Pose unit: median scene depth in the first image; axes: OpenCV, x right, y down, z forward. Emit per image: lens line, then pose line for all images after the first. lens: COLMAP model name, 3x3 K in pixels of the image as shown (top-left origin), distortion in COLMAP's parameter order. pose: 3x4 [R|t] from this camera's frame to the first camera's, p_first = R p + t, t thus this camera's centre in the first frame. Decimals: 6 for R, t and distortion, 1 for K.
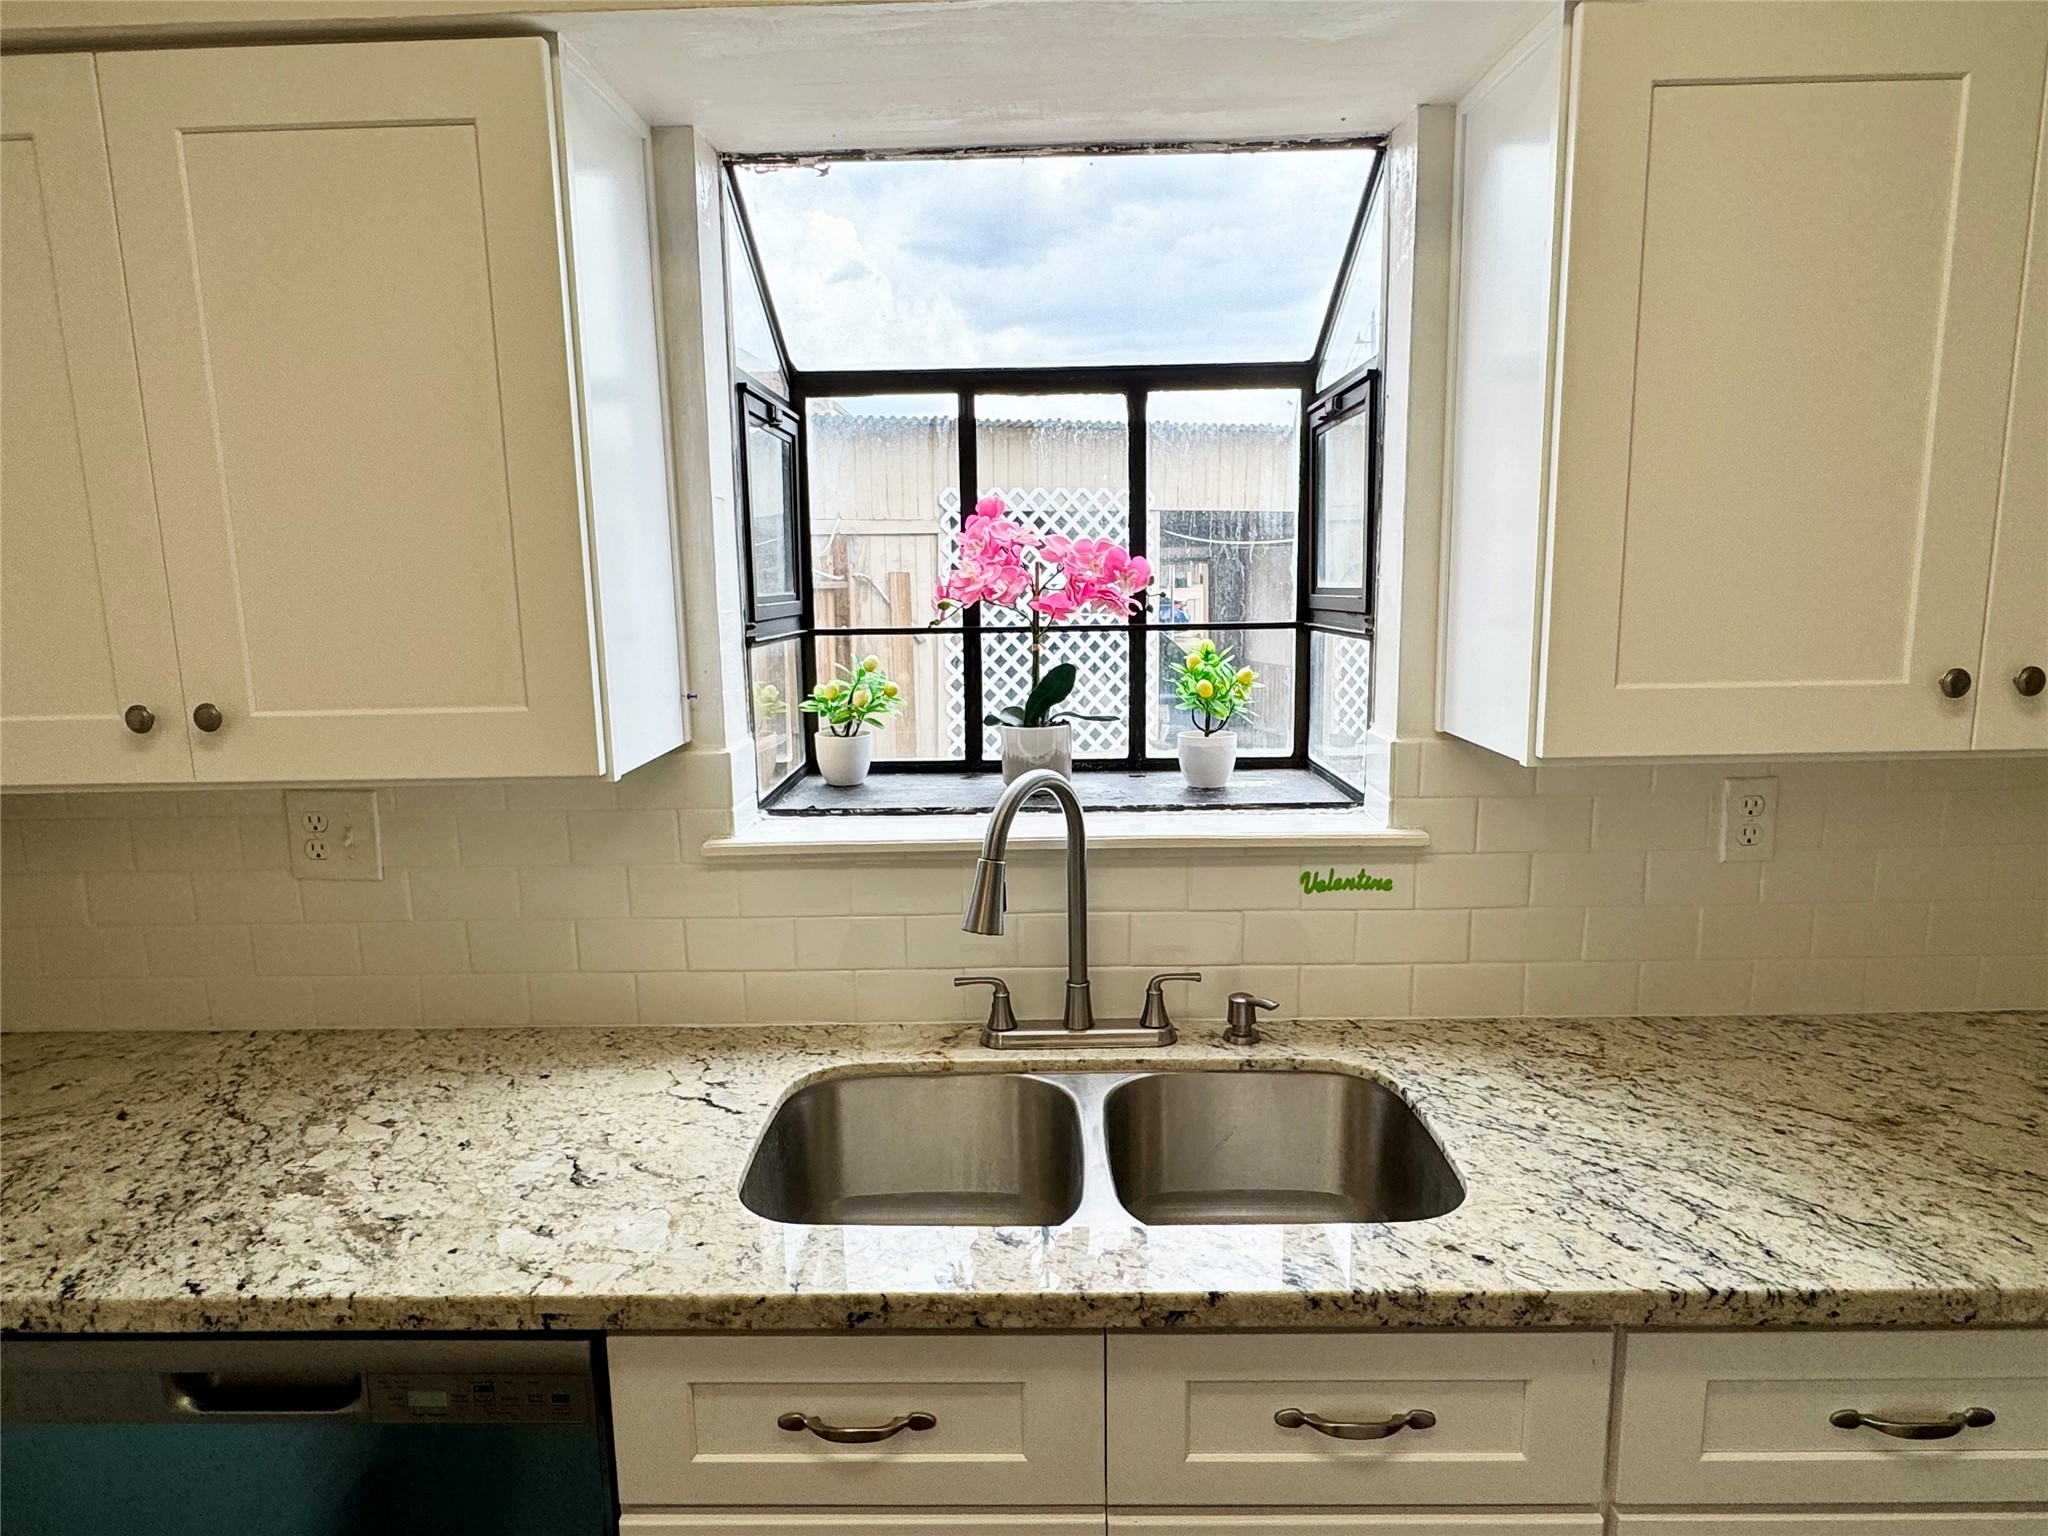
lens RADIAL K [[1219.5, 0, 1008.0], [0, 1219.5, 769.3], [0, 0, 1]] dist [-0.004929, 0.001715]
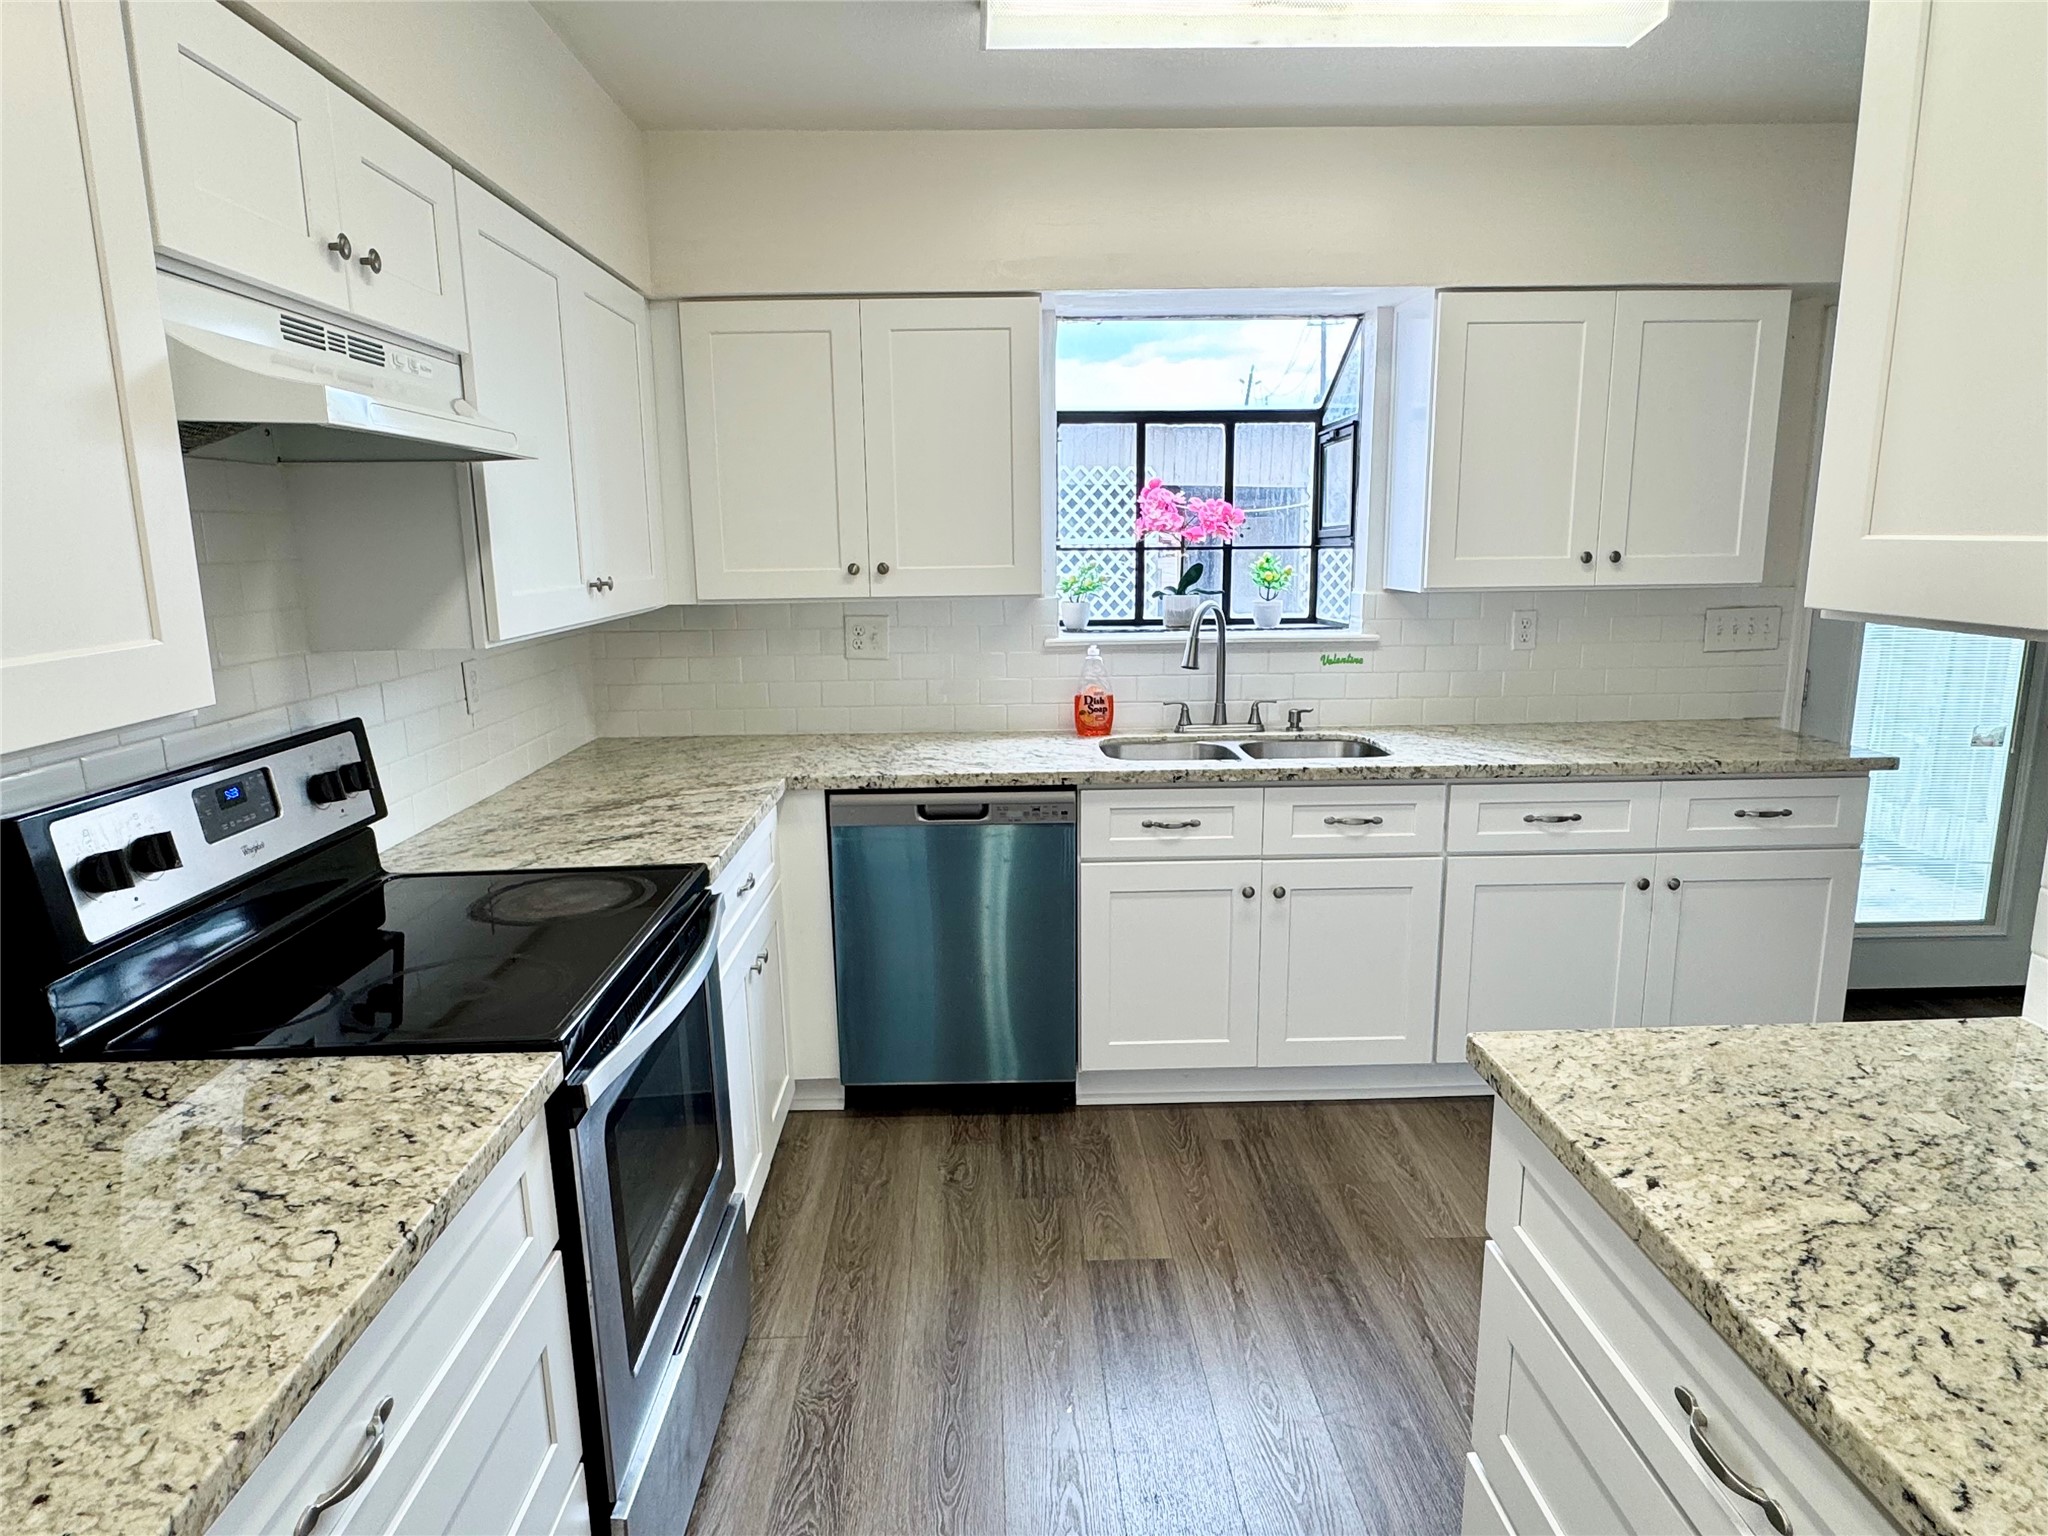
lens RADIAL K [[1219.5, 0, 1013.2], [0, 1219.5, 769.0], [0, 0, 1]] dist [-0.004929, 0.001715]
pose [[0.998991, -0.001454, 0.044890, -0.407085], [0.000520, 0.999783, 0.020816, 0.244287], [-0.044911, -0.020772, 0.998775, -1.149102]]
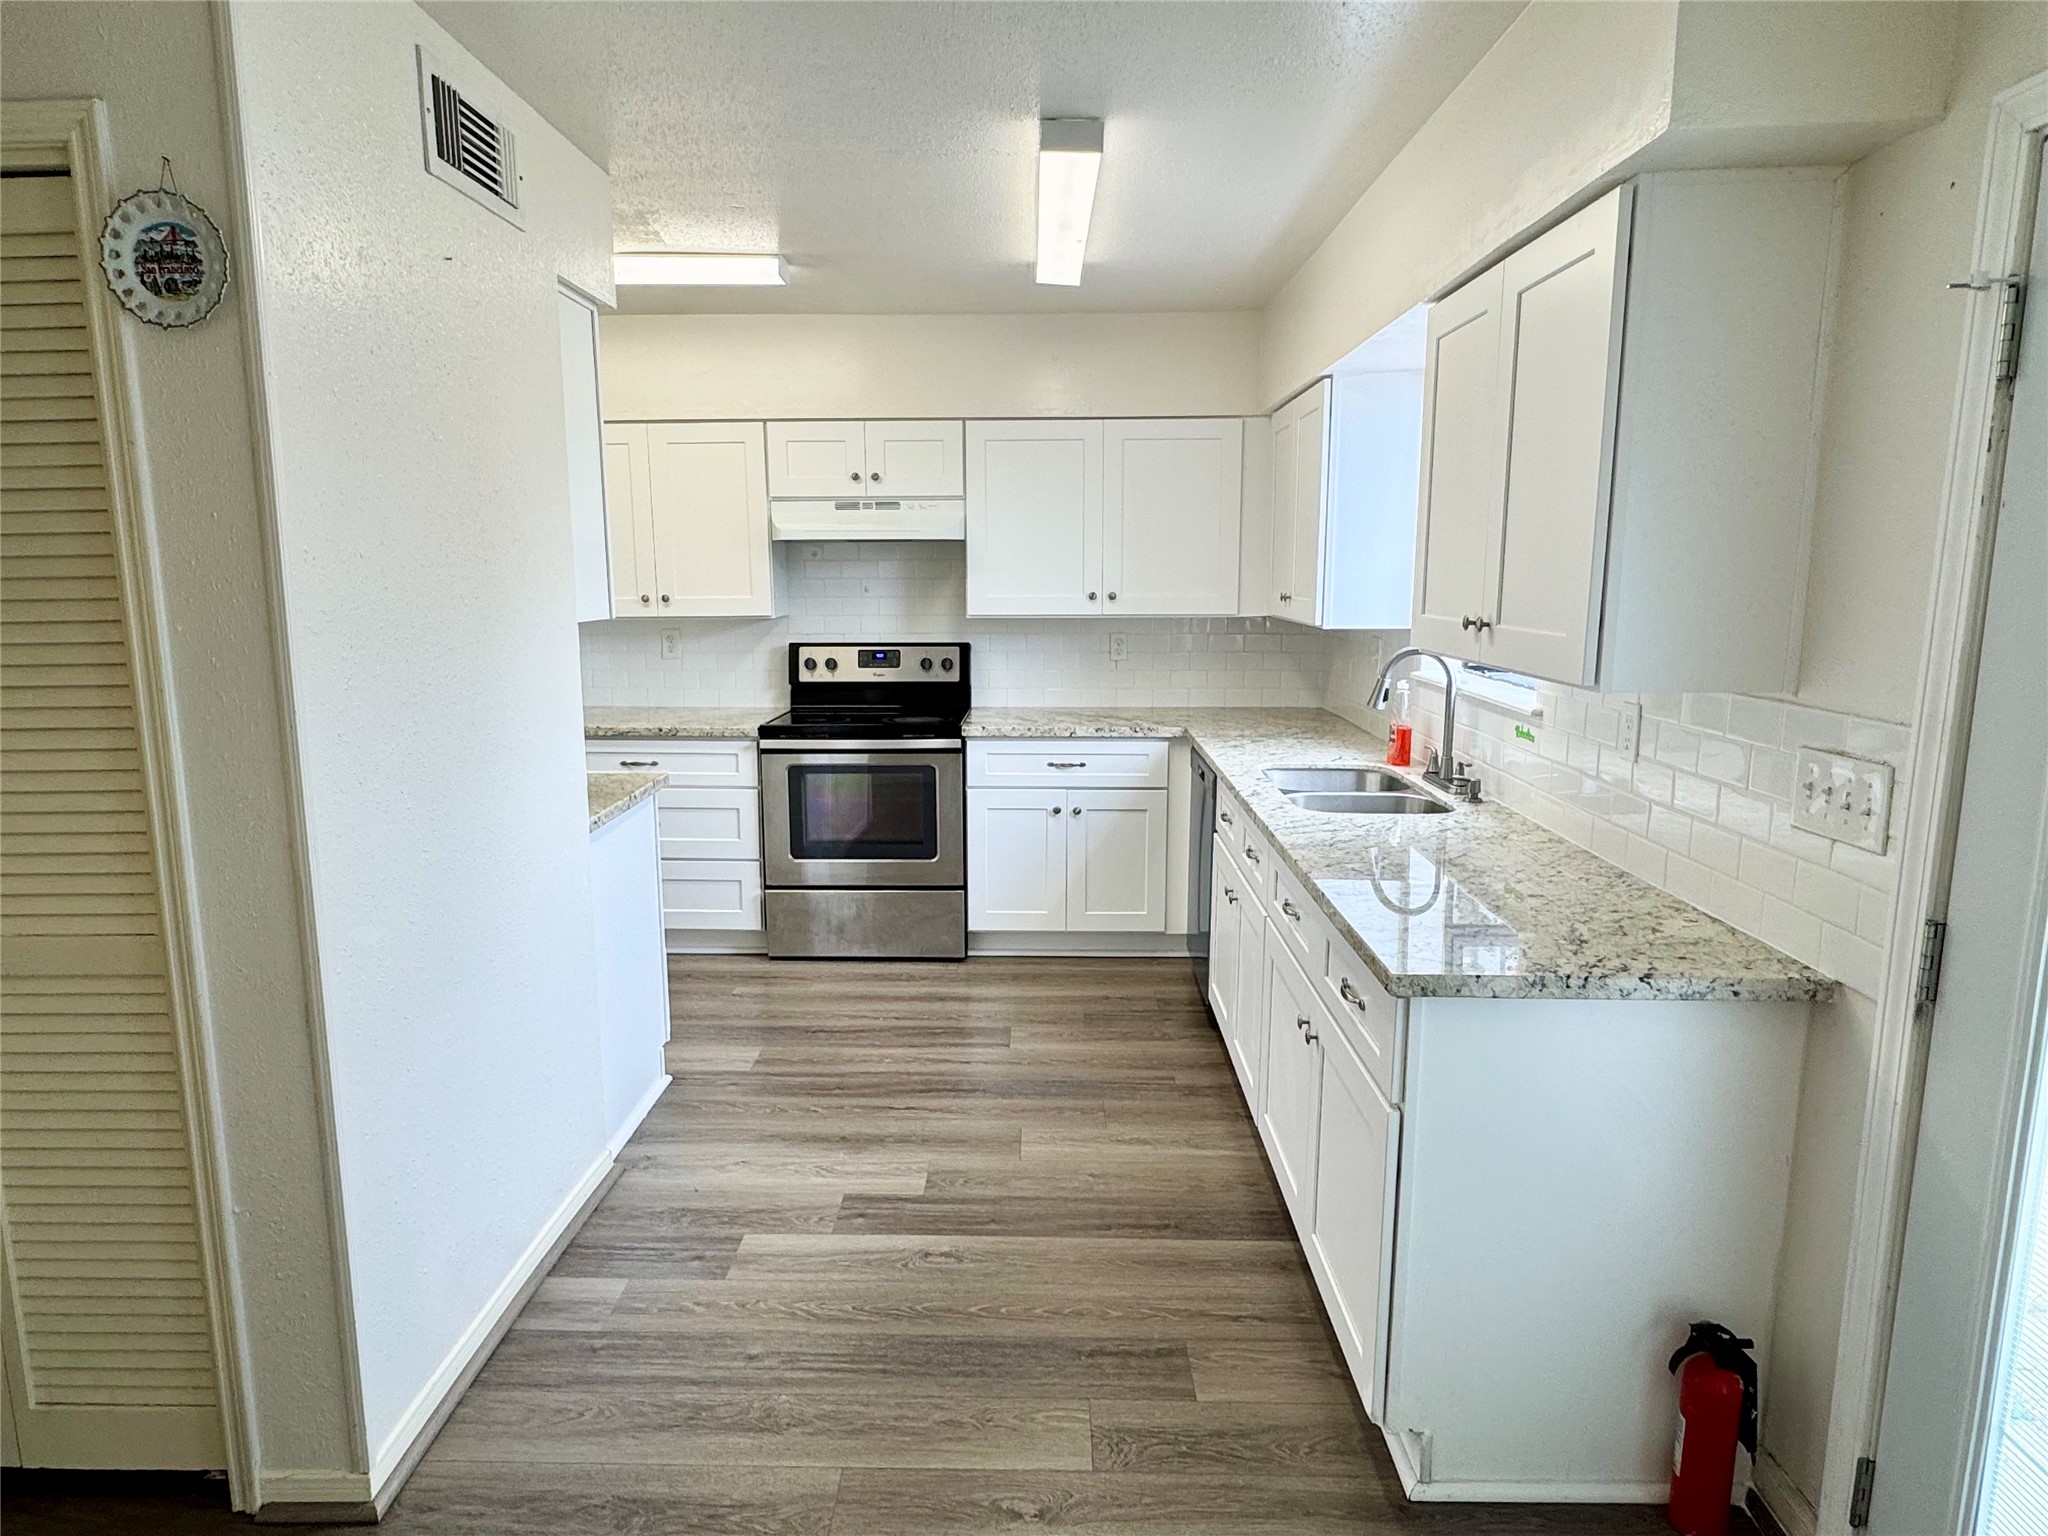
lens RADIAL K [[1219.5, 0, 1011.6], [0, 1219.5, 765.4], [0, 0, 1]] dist [-0.004929, 0.001715]
pose [[-0.009145, 0.184392, -0.982810, 2.076659], [-0.165086, 0.969086, 0.183353, -0.066679], [0.986237, 0.163925, 0.021578, 0.232605]]
